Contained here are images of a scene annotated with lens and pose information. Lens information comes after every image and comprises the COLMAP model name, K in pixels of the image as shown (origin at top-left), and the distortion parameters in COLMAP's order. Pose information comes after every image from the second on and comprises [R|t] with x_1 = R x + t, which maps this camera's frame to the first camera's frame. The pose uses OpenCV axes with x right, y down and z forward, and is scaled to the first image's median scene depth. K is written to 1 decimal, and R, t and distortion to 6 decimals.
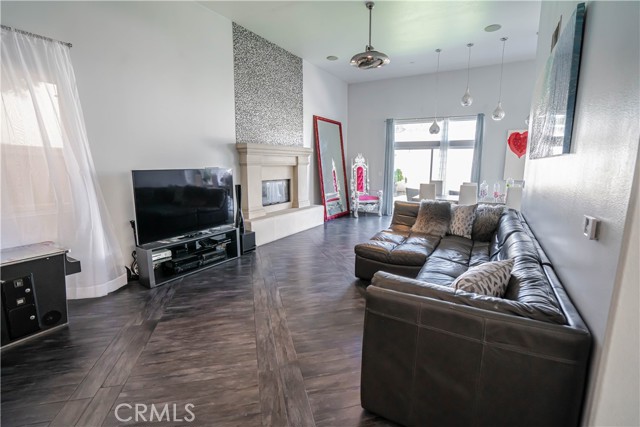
lens RADIAL K [[293.5, 0, 320.0], [0, 293.5, 213.5], [0, 0, 1]] dist [-0.066573, 0.025014]
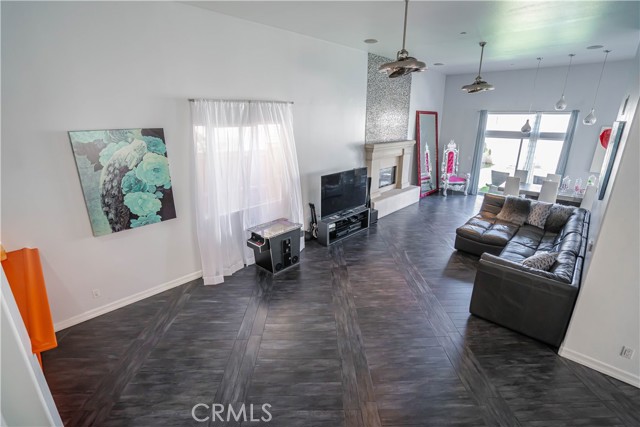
lens RADIAL K [[293.5, 0, 320.0], [0, 293.5, 213.5], [0, 0, 1]] dist [-0.066573, 0.025014]
pose [[0.974416, 0.066139, -0.214802, -0.186316], [-0.033948, 0.988068, 0.150233, -0.124497], [0.222175, -0.139097, 0.965034, -0.433857]]
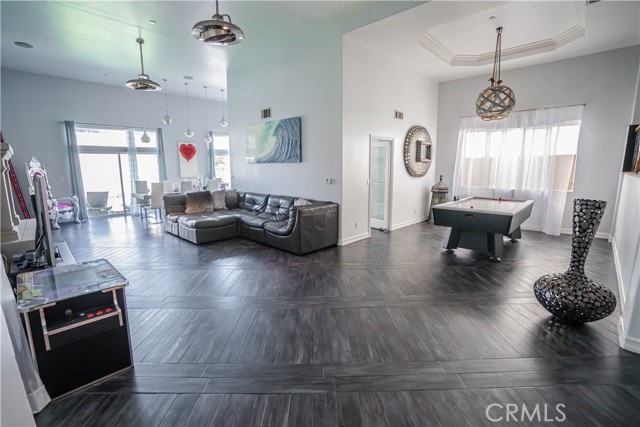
lens RADIAL K [[289.9, 0, 320.0], [0, 289.9, 213.5], [0, 0, 1]] dist [-0.043763, 0.000086]
pose [[0.232153, -0.156034, 0.960083, -0.826375], [0.163855, 0.979217, 0.119522, -0.002456], [-0.958779, 0.129567, 0.252895, 0.023524]]
